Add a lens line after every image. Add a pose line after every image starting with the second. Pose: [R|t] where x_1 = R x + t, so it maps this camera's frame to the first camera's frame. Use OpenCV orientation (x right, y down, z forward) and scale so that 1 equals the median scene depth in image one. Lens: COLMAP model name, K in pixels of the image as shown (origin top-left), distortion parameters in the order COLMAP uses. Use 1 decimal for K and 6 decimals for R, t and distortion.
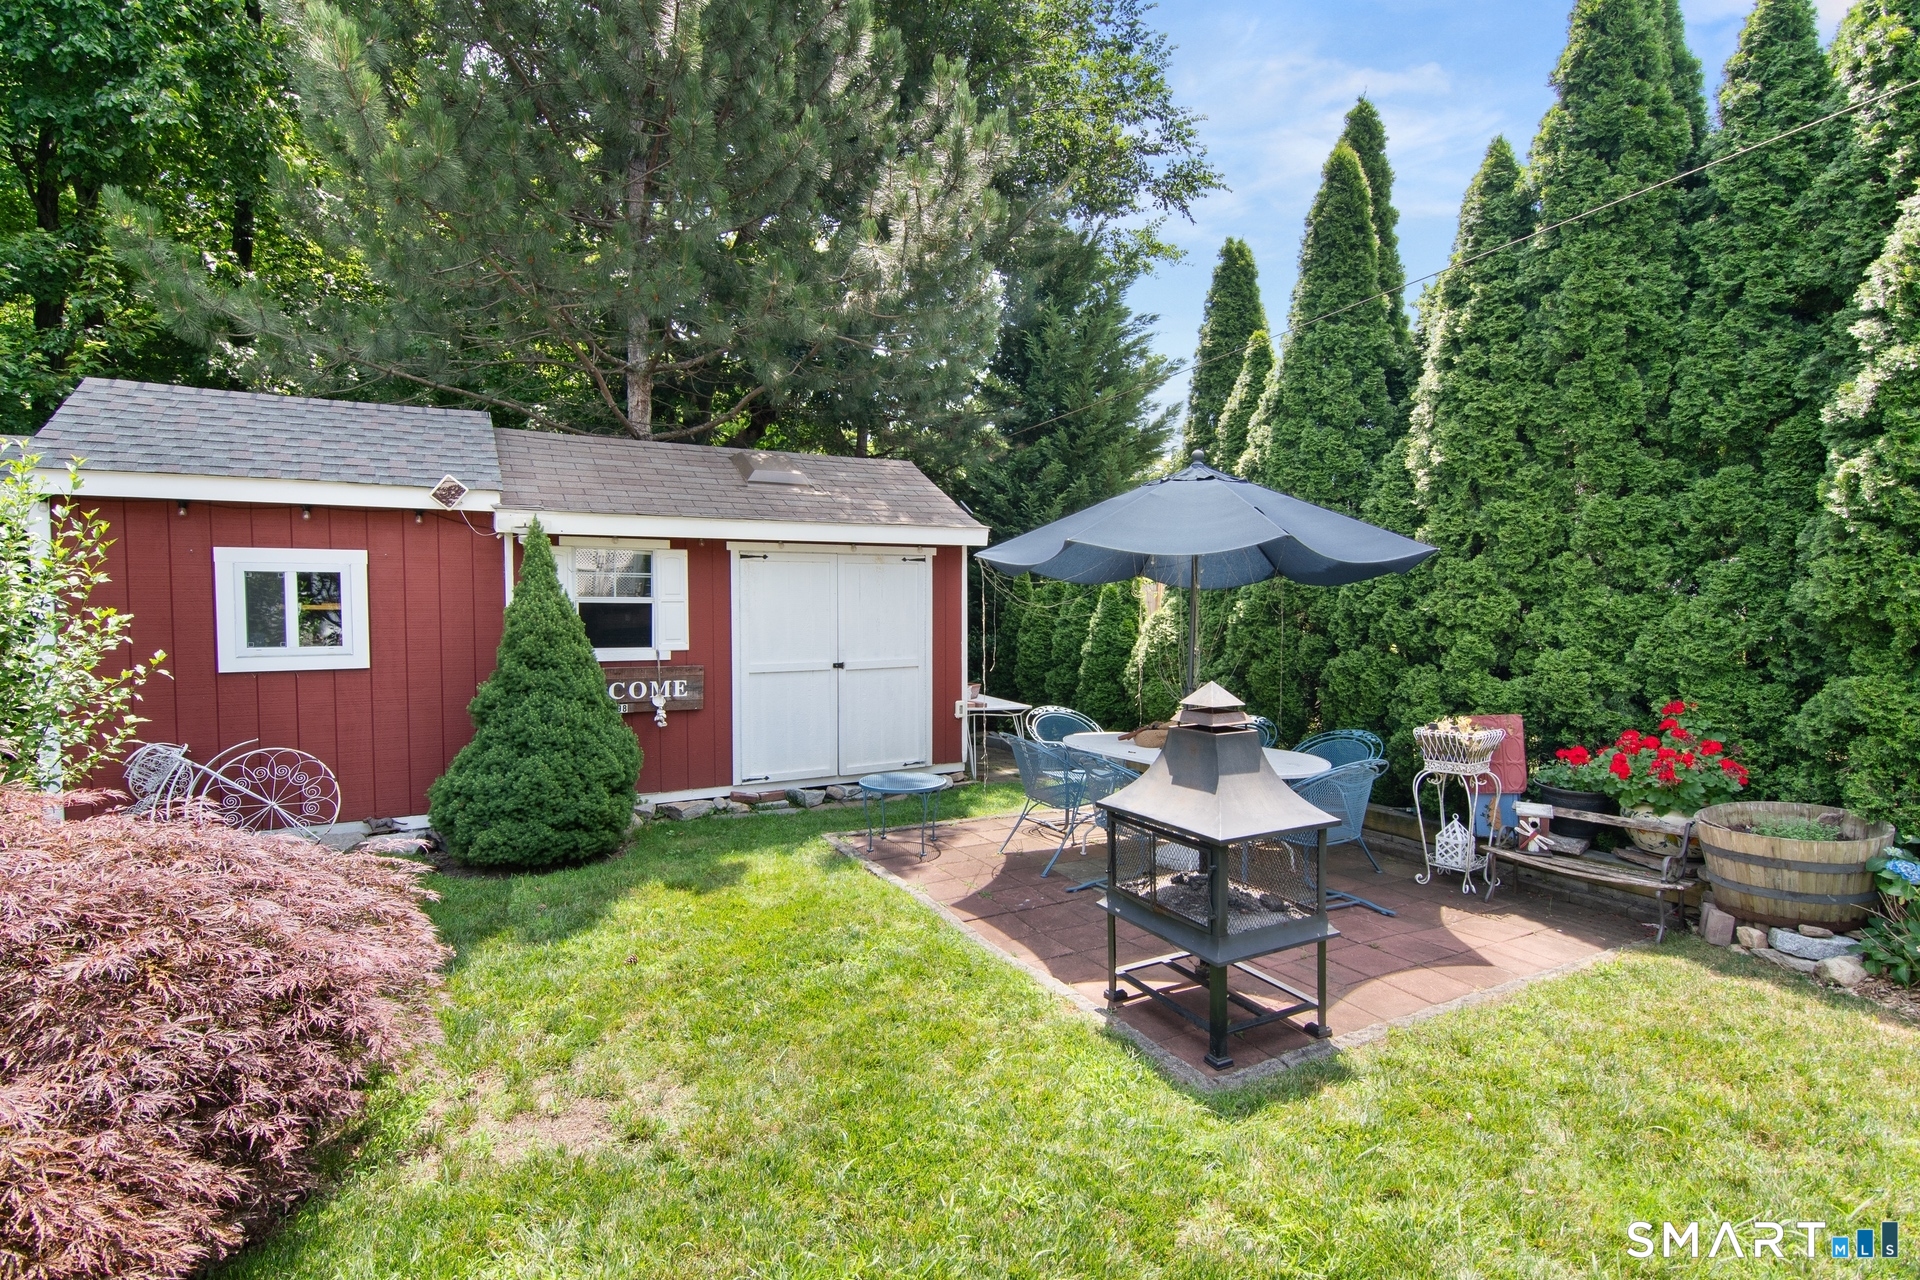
lens RADIAL K [[939.0, 0, 930.3], [0, 939.0, 641.1], [0, 0, 1]] dist [-0.002203, -0.000995]
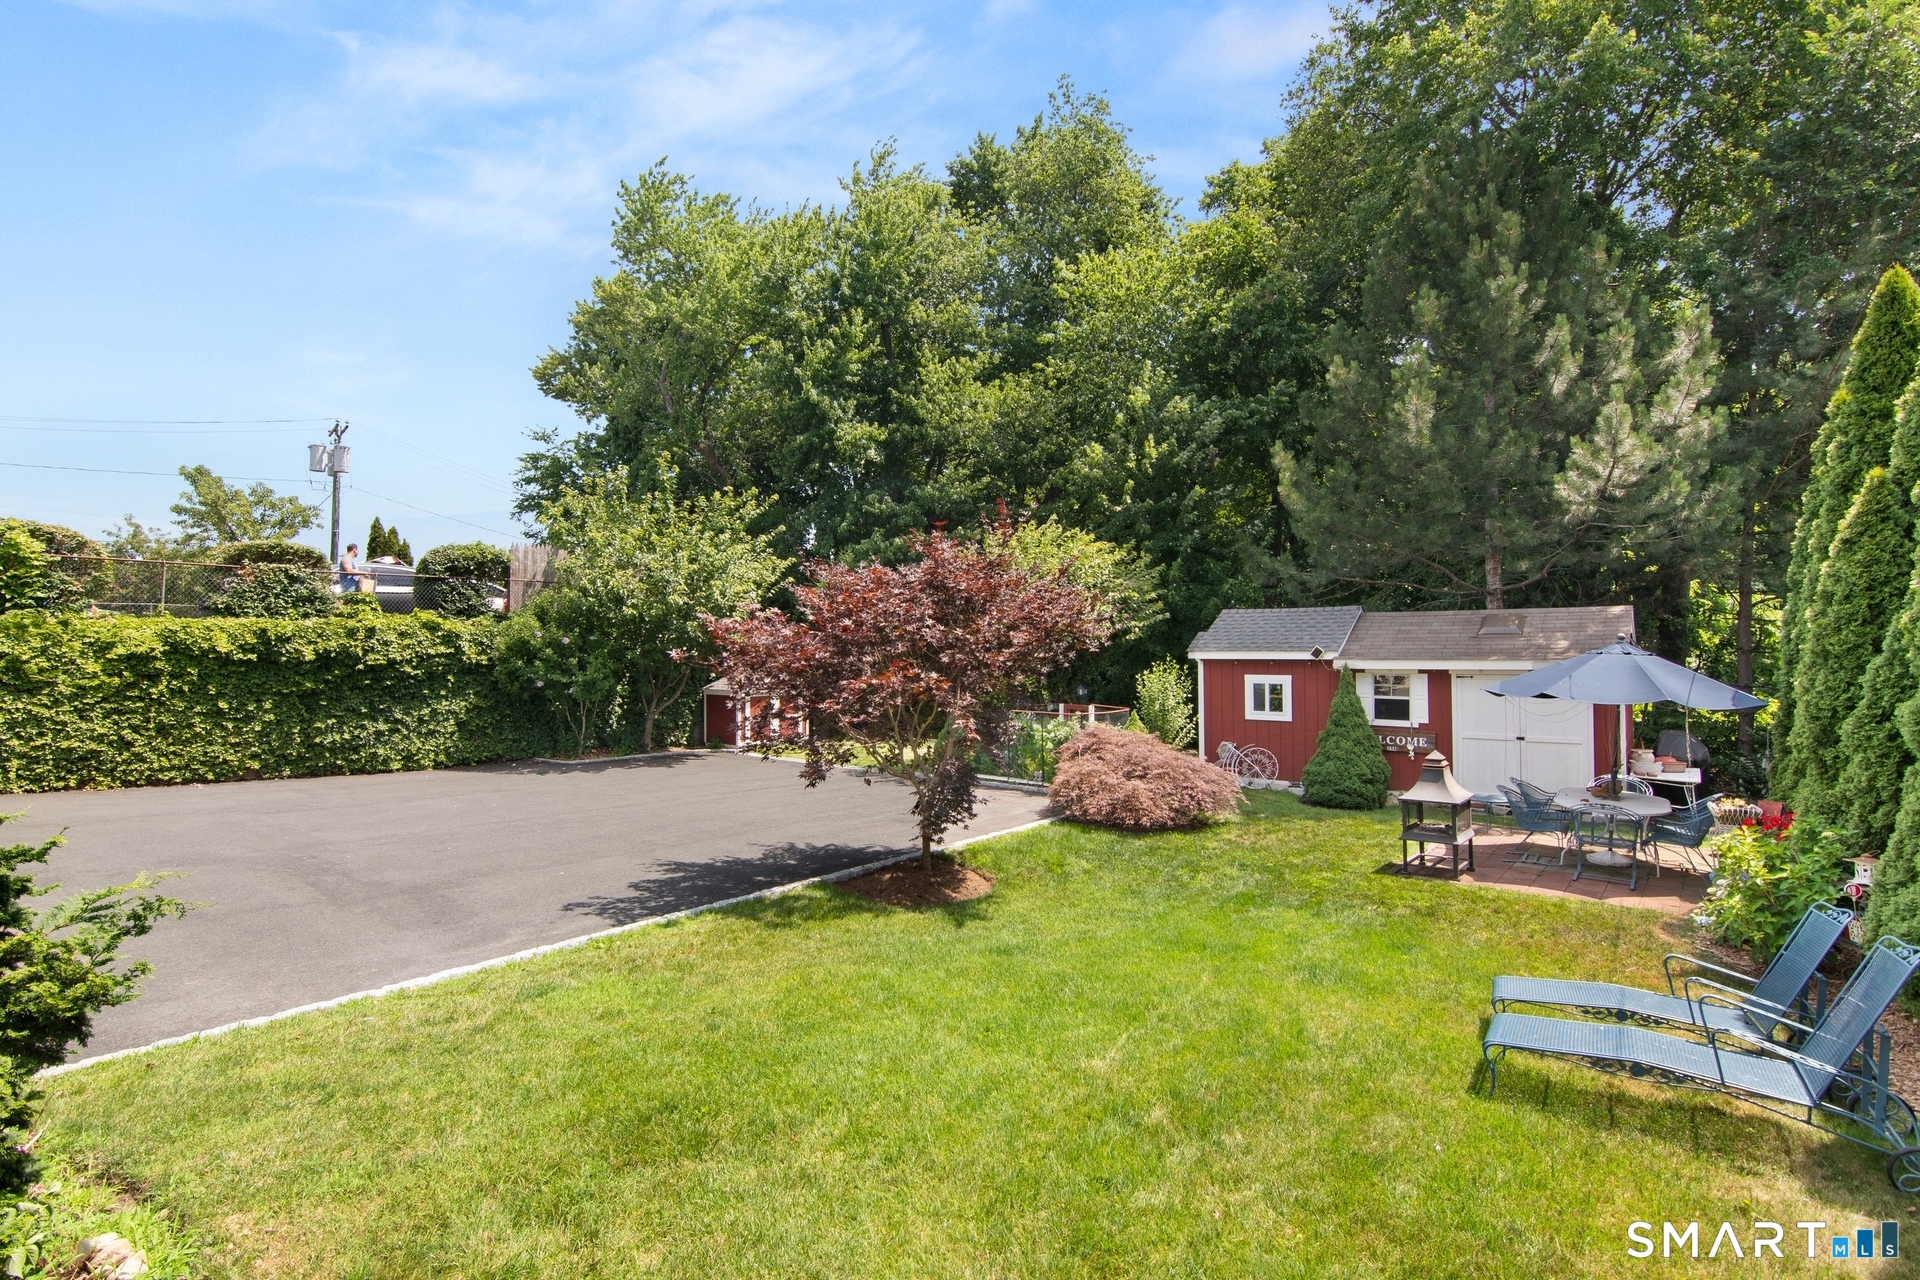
lens RADIAL K [[933.7, 0, 953.2], [0, 933.7, 646.1], [0, 0, 1]] dist [-0.000454, -0.002649]
pose [[0.379233, -0.001068, -0.925301, 1.417639], [-0.034118, 0.999303, -0.015136, -0.107004], [0.924672, 0.037310, 0.378932, -0.831456]]
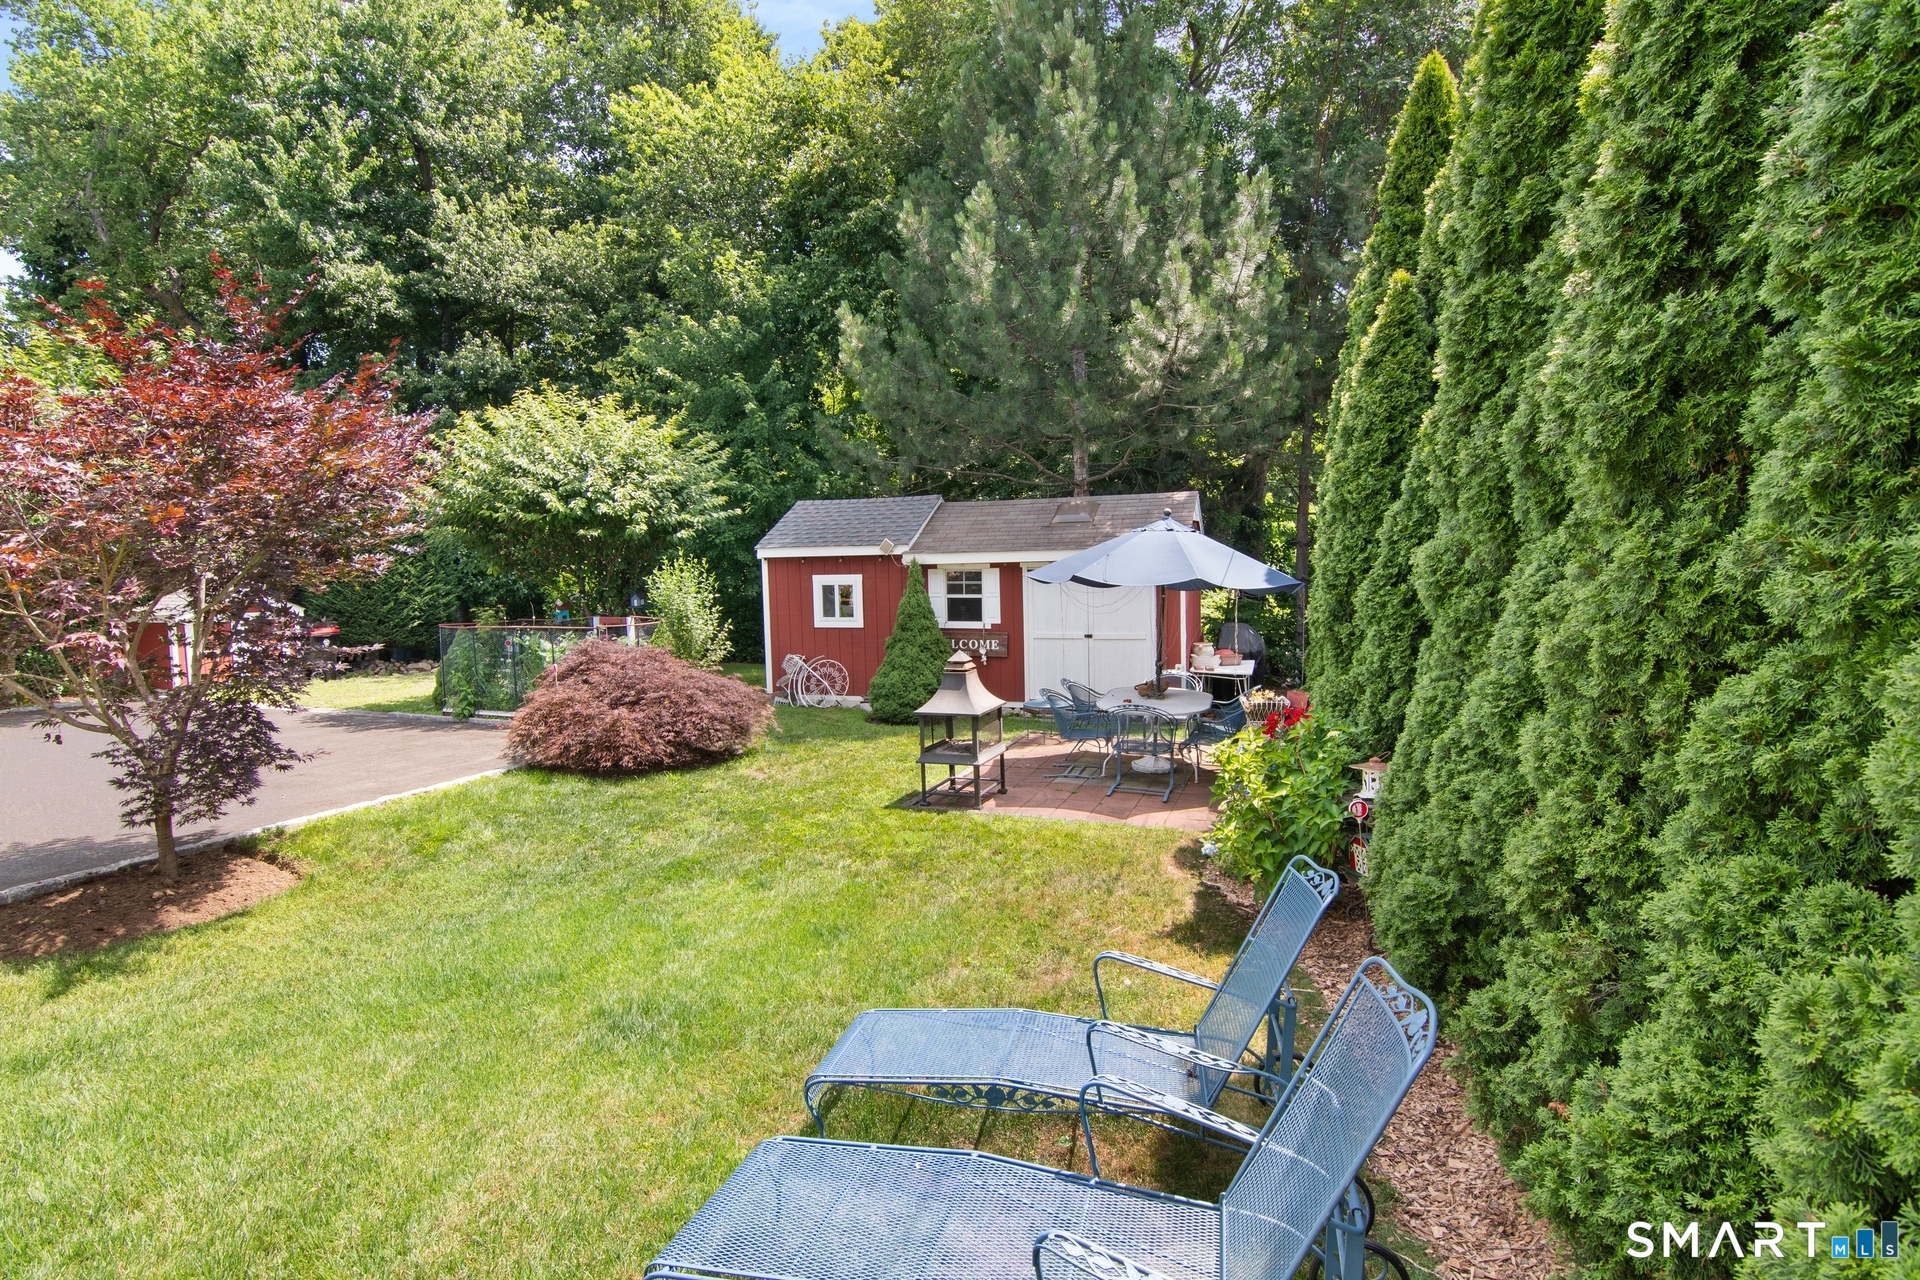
lens RADIAL K [[939.0, 0, 930.3], [0, 939.0, 641.1], [0, 0, 1]] dist [-0.002203, -0.000995]
pose [[0.644786, 0.049824, -0.762738, 1.213492], [-0.011903, 0.998407, 0.055156, -0.064997], [0.764270, -0.026485, 0.644352, -0.316679]]
